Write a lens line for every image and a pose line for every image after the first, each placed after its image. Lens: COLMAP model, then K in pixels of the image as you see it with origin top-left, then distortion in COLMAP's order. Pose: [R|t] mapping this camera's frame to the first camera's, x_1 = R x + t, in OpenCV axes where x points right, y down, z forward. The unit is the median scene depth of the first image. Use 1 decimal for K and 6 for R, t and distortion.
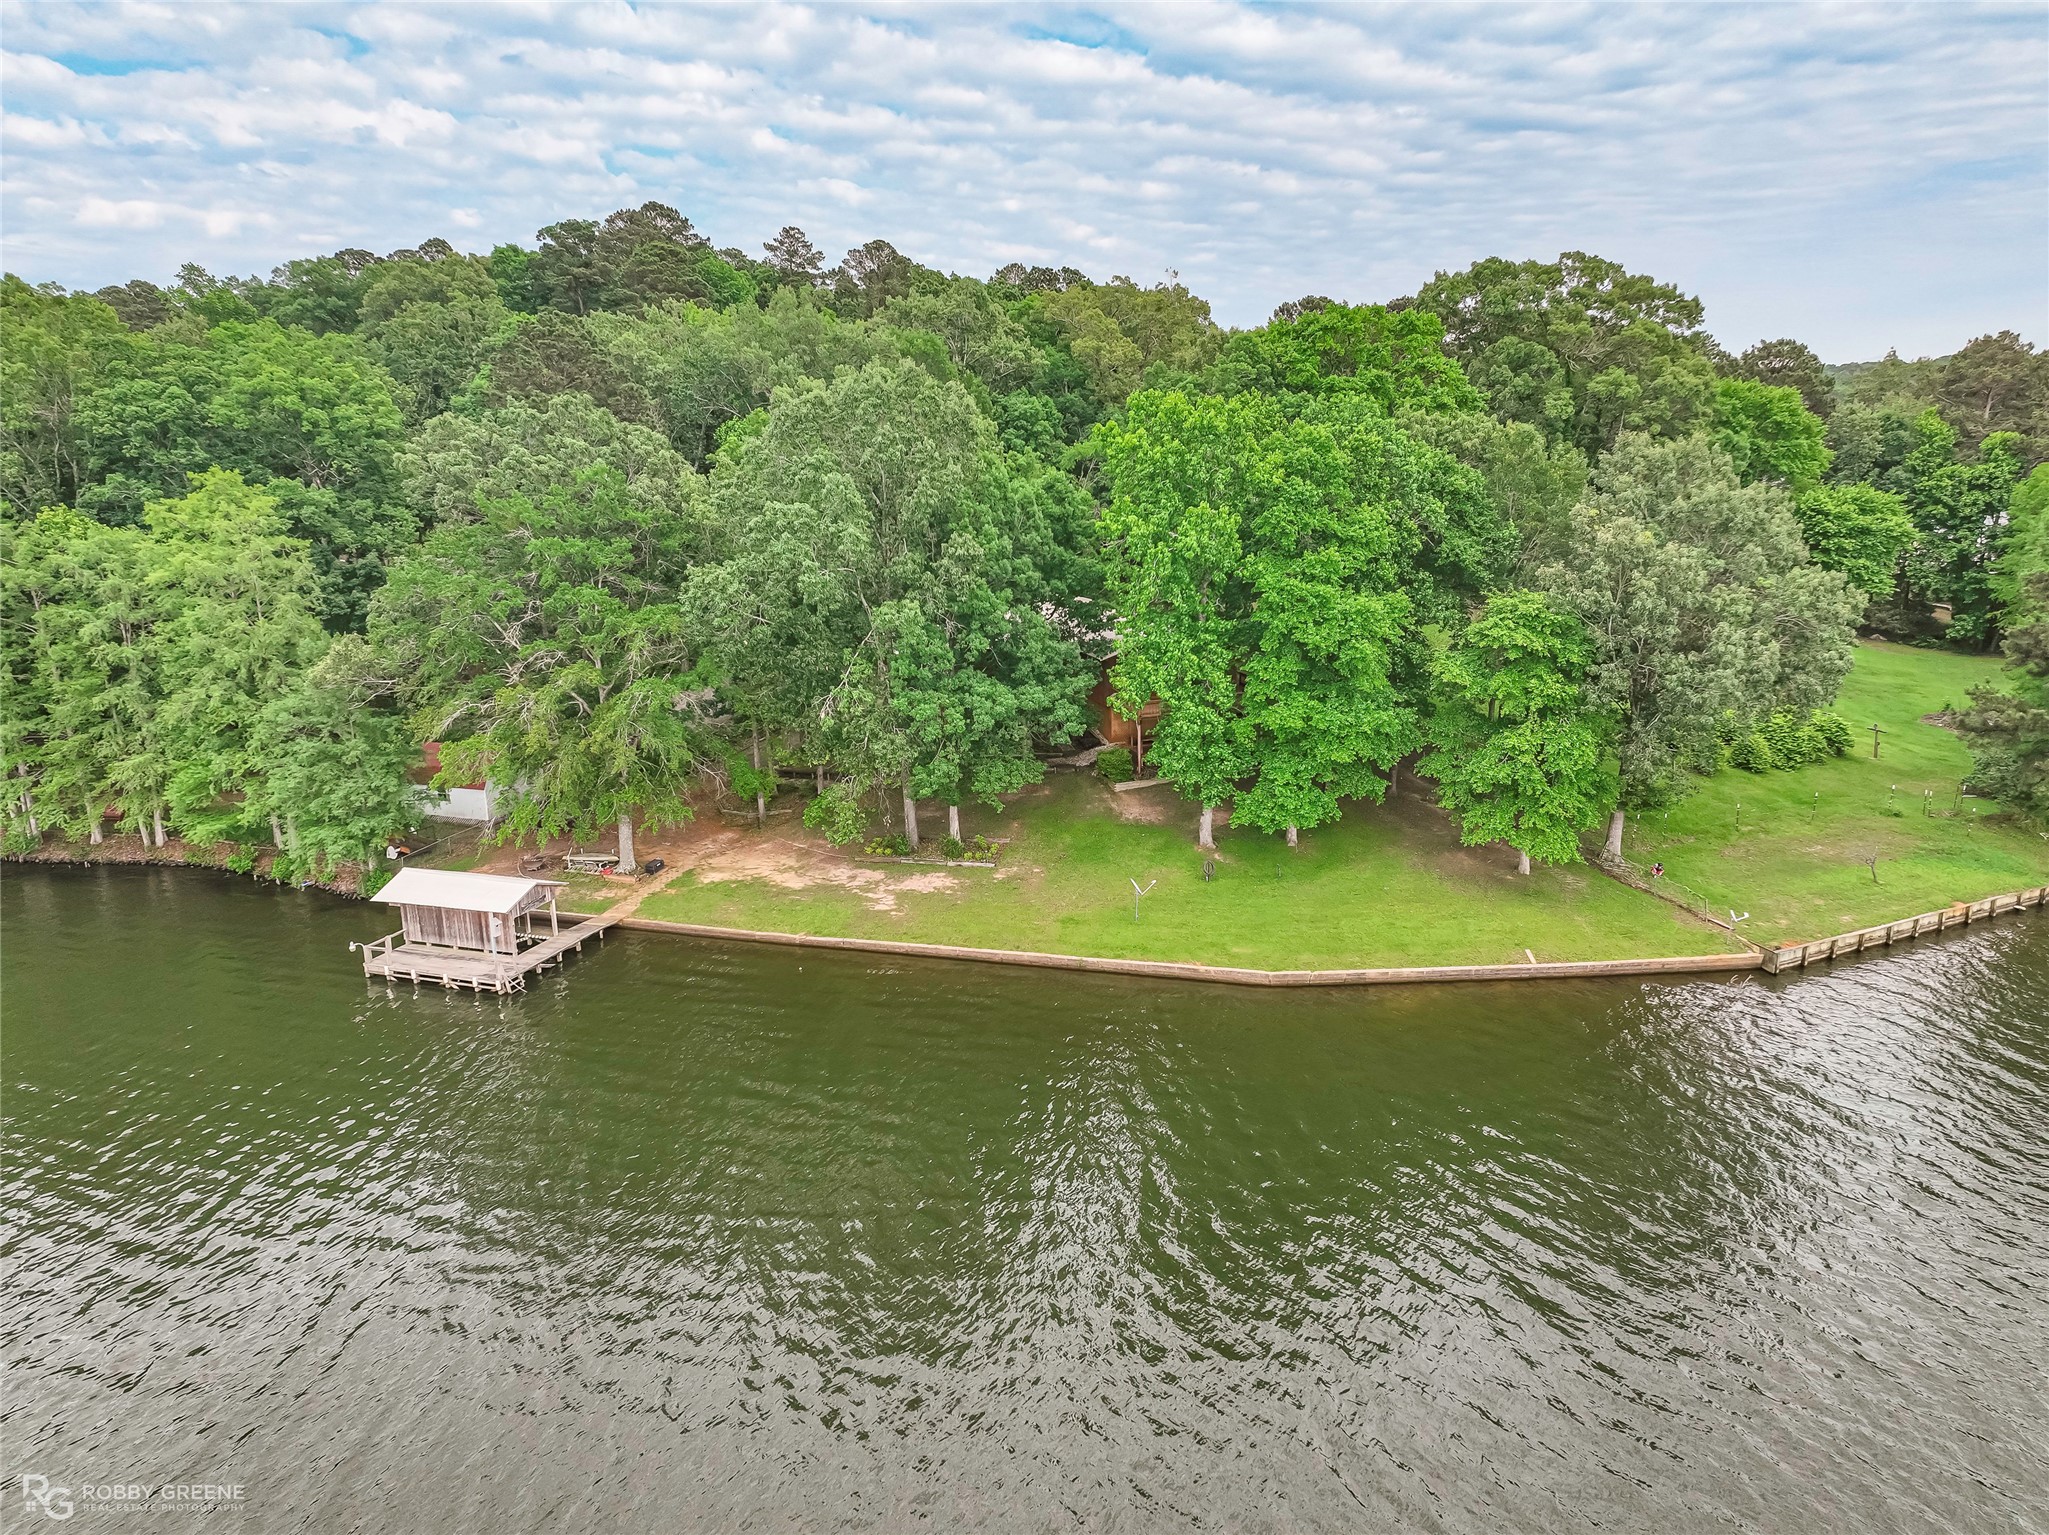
lens RADIAL K [[1426.3, 0, 1031.0], [0, 1426.3, 772.3], [0, 0, 1]] dist [0.044172, 0.015905]
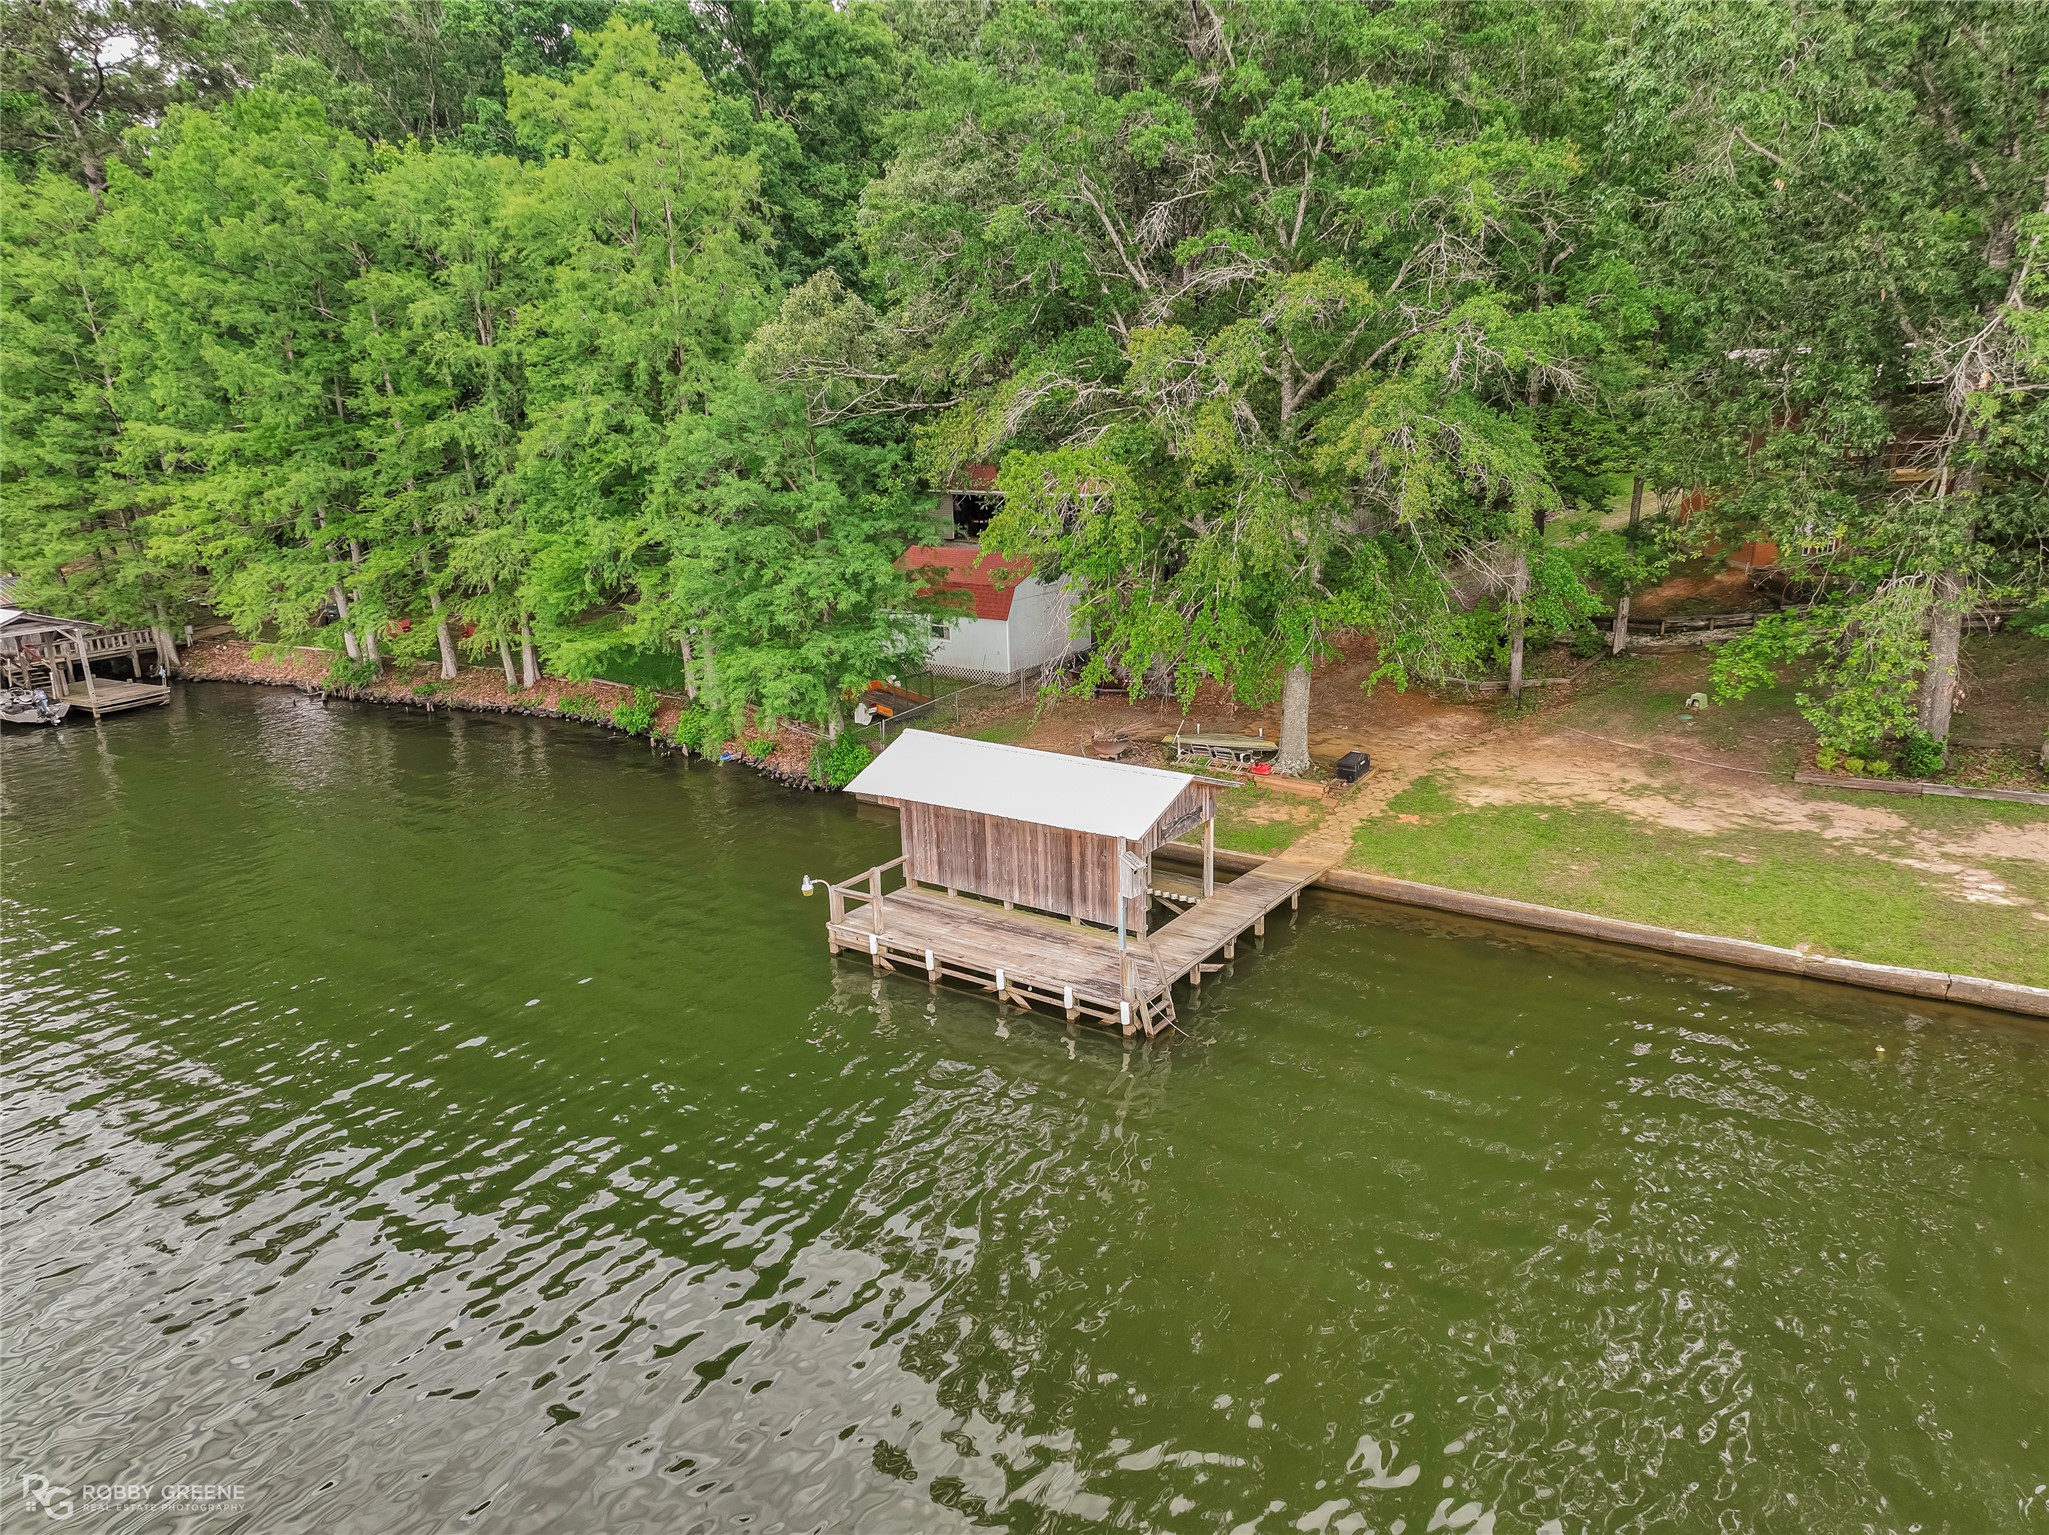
lens RADIAL K [[1426.3, 0, 1029.5], [0, 1426.3, 779.7], [0, 0, 1]] dist [0.044172, 0.015905]
pose [[0.963844, 0.067586, -0.257753, -0.253302], [-0.054756, 0.996892, 0.056643, 0.050460], [0.260780, -0.040481, 0.964549, 0.511530]]
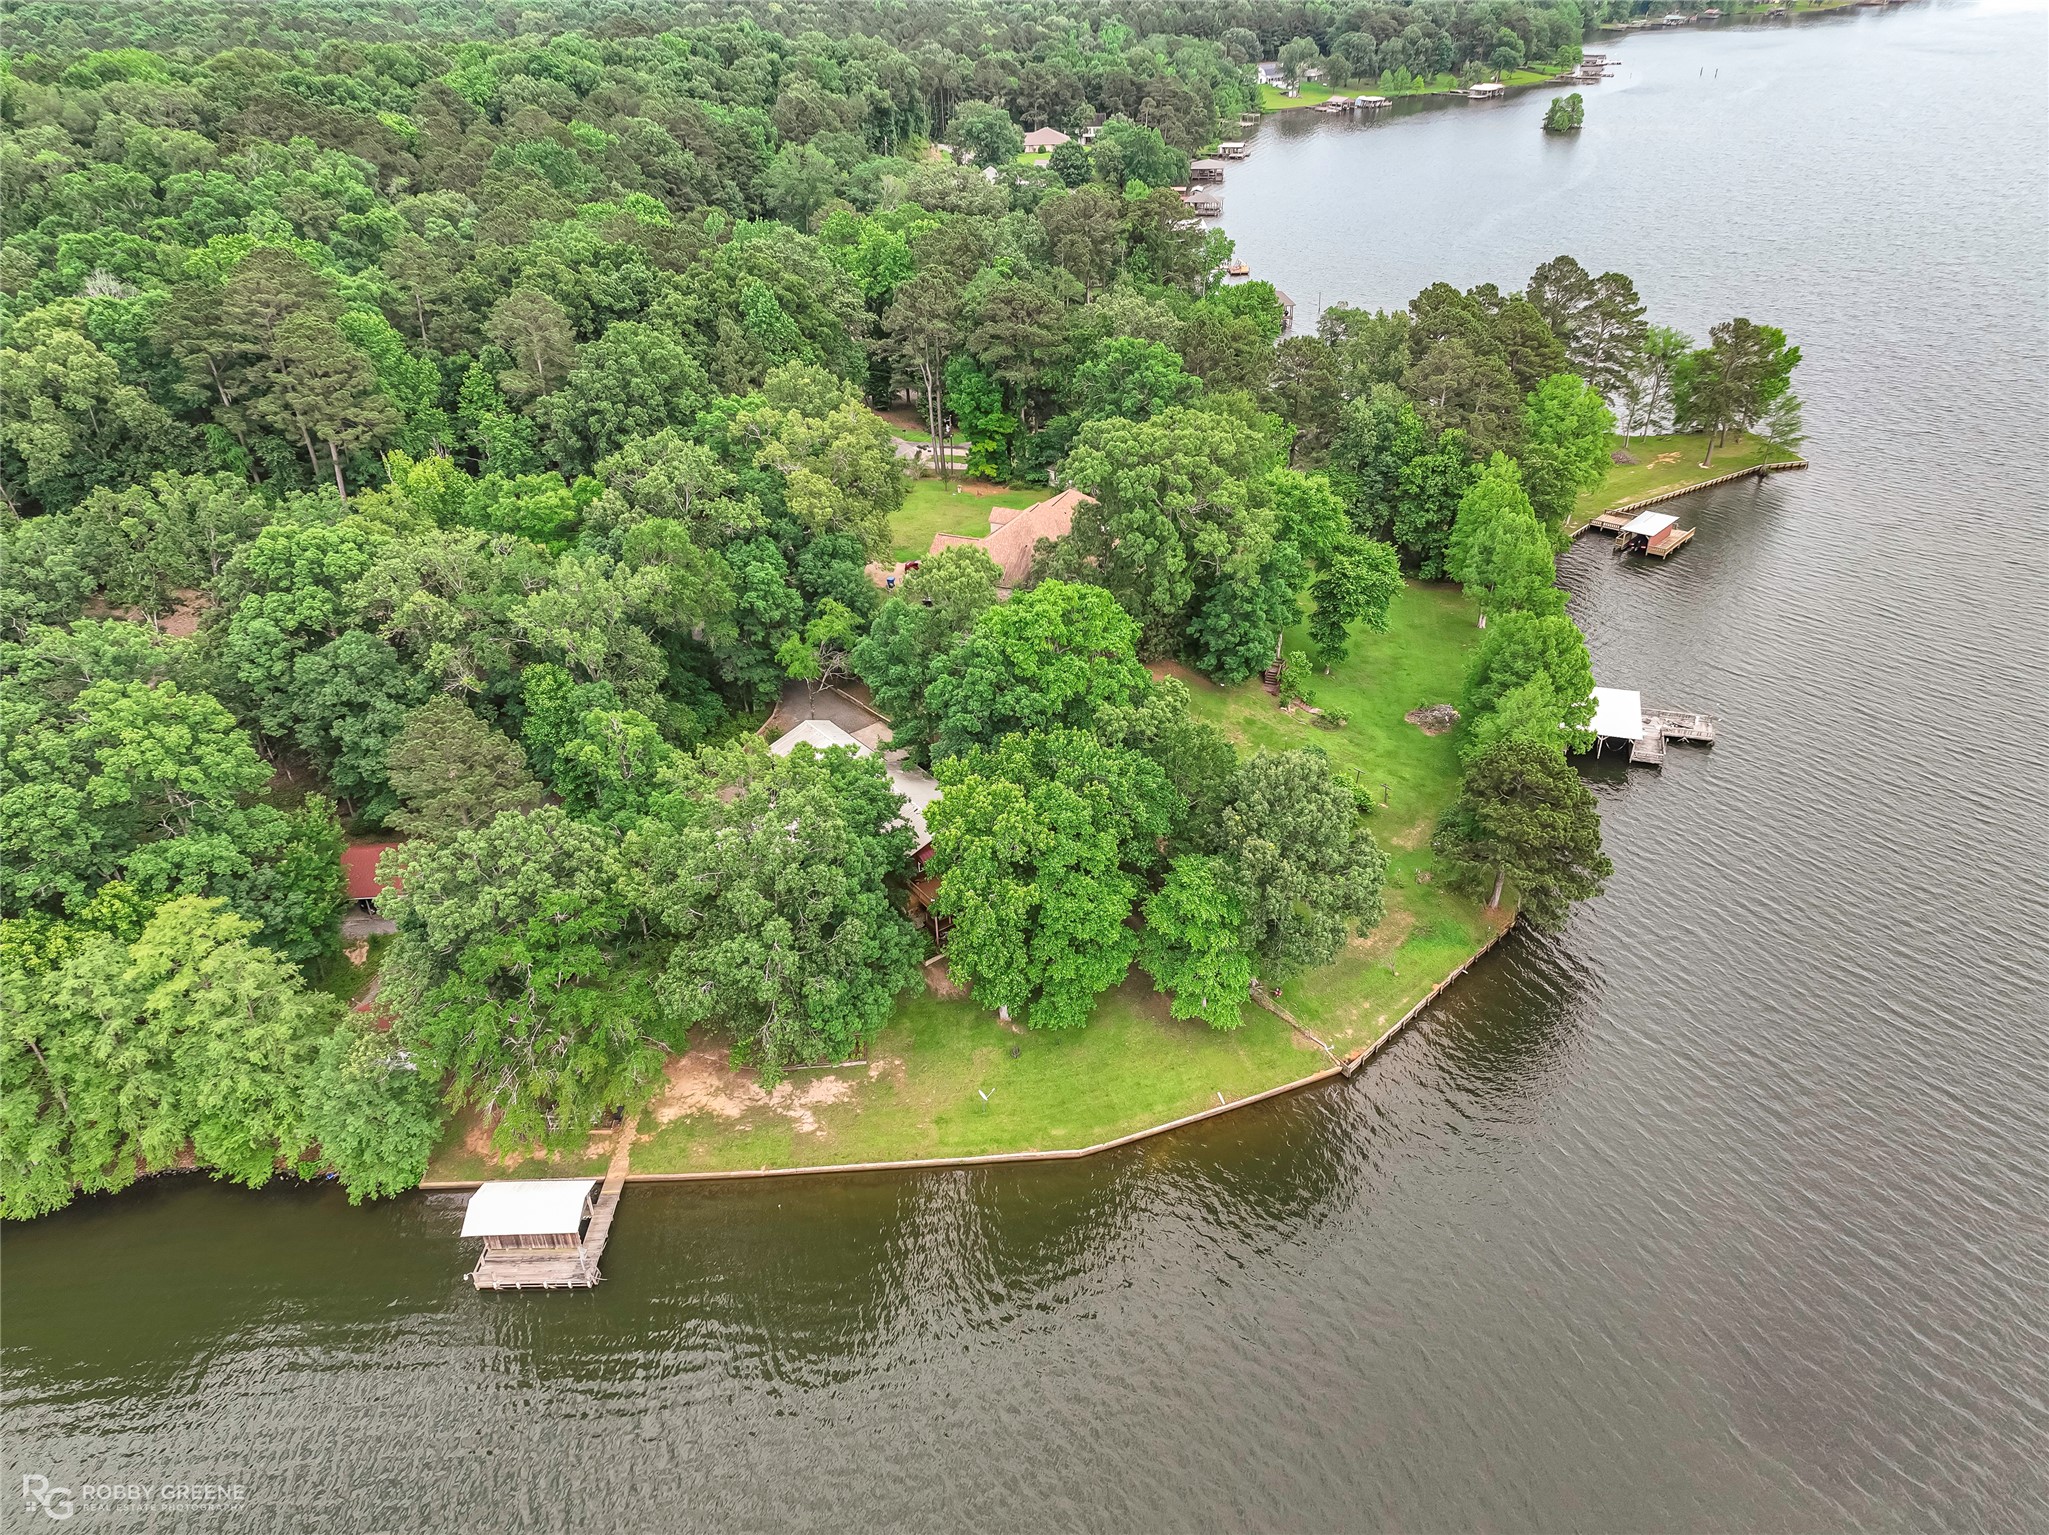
lens RADIAL K [[1426.3, 0, 1033.8], [0, 1426.3, 773.2], [0, 0, 1]] dist [0.044172, 0.015905]
pose [[0.945260, -0.170951, 0.277955, -0.223275], [0.082777, 0.949548, 0.302499, -0.652647], [-0.315645, -0.262932, 0.911721, -0.305110]]
